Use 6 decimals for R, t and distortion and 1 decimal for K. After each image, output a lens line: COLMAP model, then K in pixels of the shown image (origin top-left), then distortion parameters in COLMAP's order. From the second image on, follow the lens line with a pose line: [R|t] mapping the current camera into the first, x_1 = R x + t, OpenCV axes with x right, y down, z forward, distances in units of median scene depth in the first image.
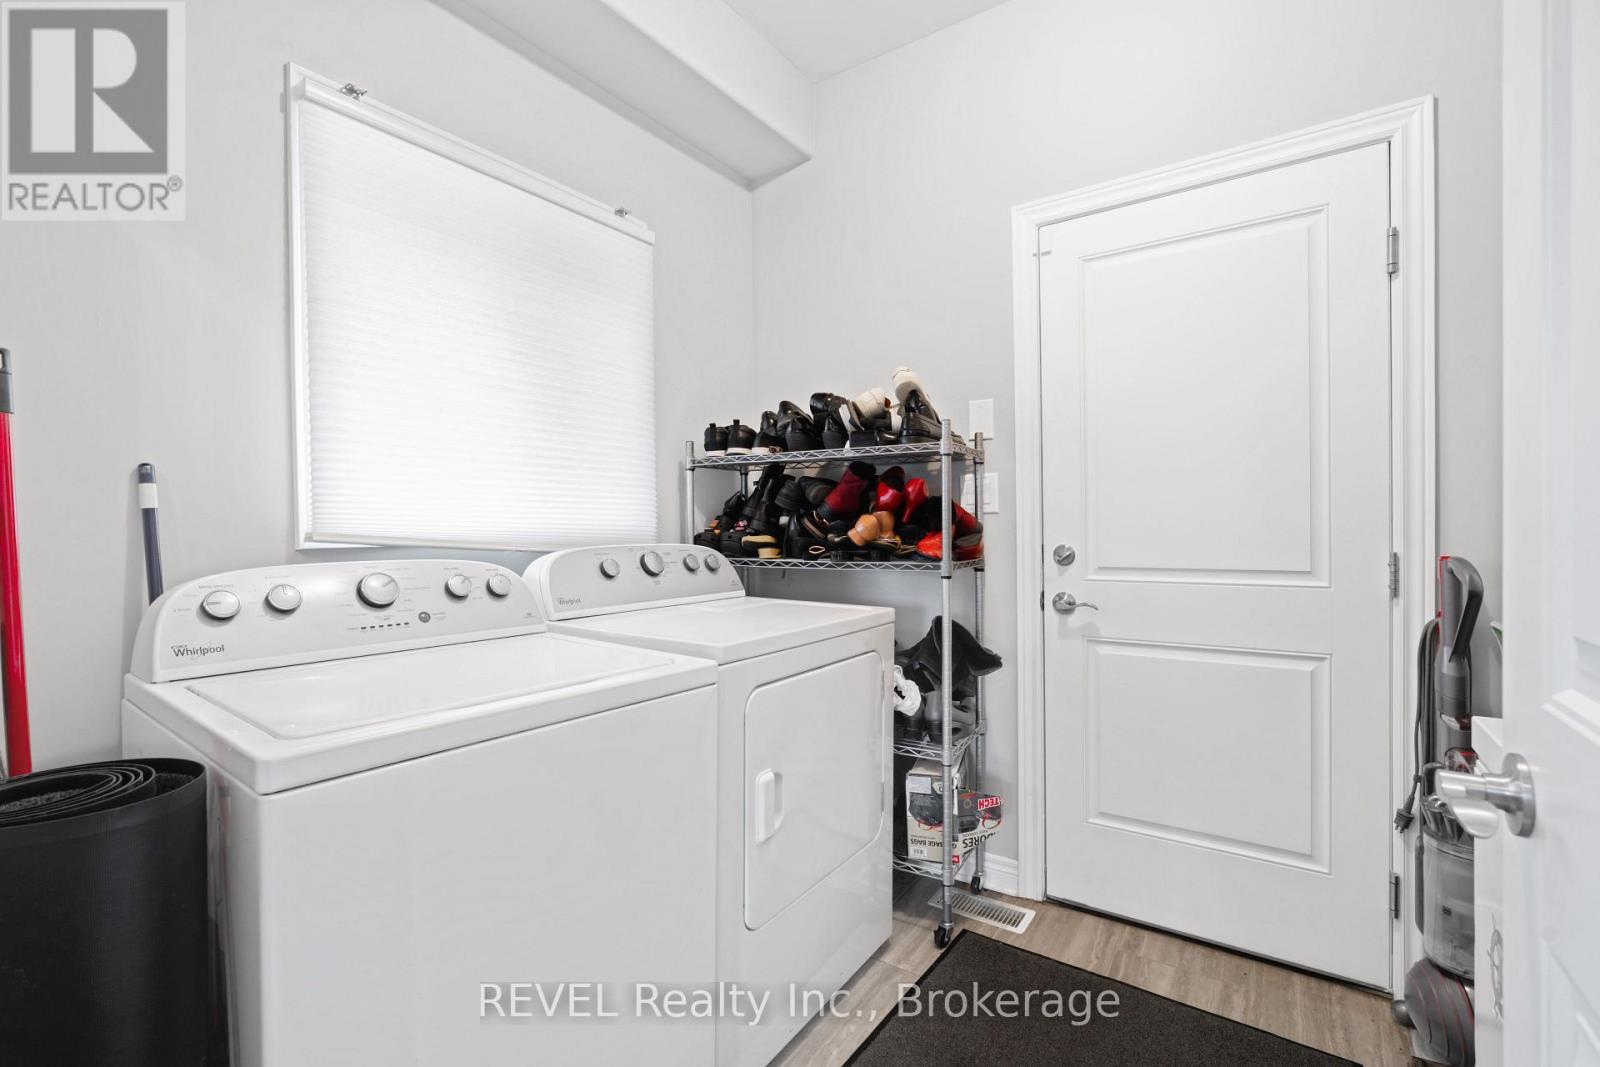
lens RADIAL K [[713.7, 0, 788.6], [0, 713.7, 533.5], [0, 0, 1]] dist [-0.001992, -0.000464]
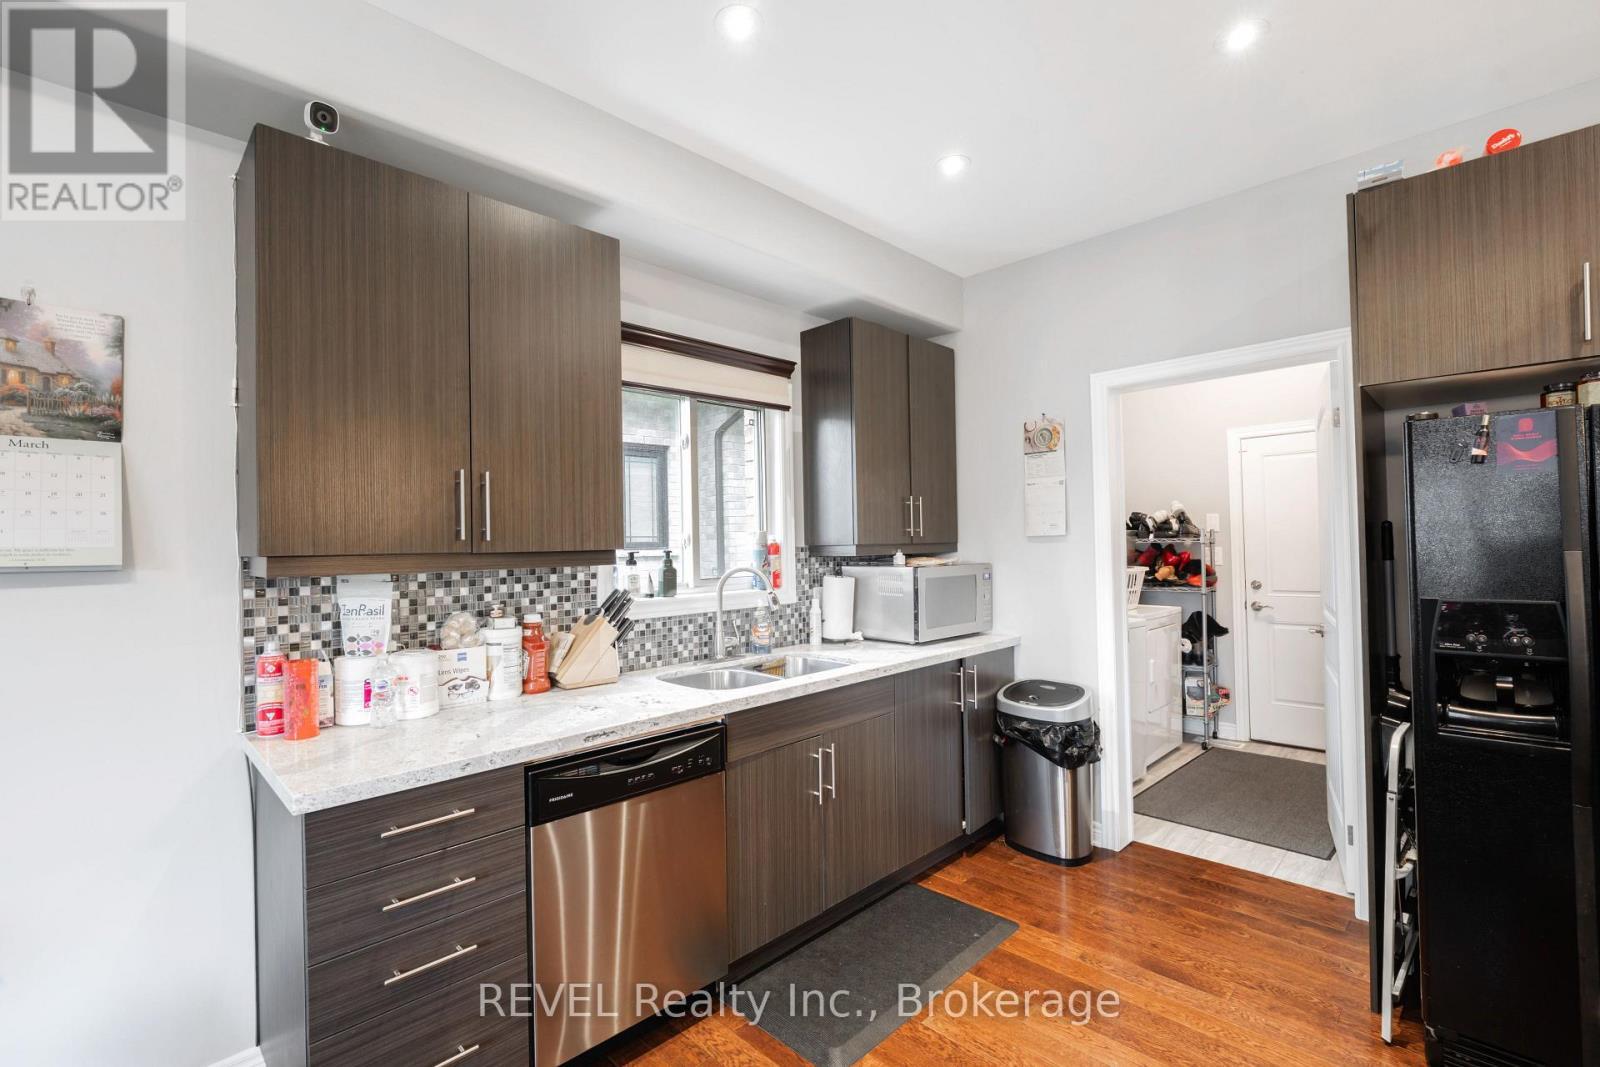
lens RADIAL K [[713.7, 0, 788.6], [0, 713.7, 533.5], [0, 0, 1]] dist [-0.001992, -0.000464]
pose [[0.985624, -0.011515, -0.168560, -0.697707], [0.007908, 0.999725, -0.022059, -0.094452], [0.168768, 0.020408, 0.985444, -1.492434]]
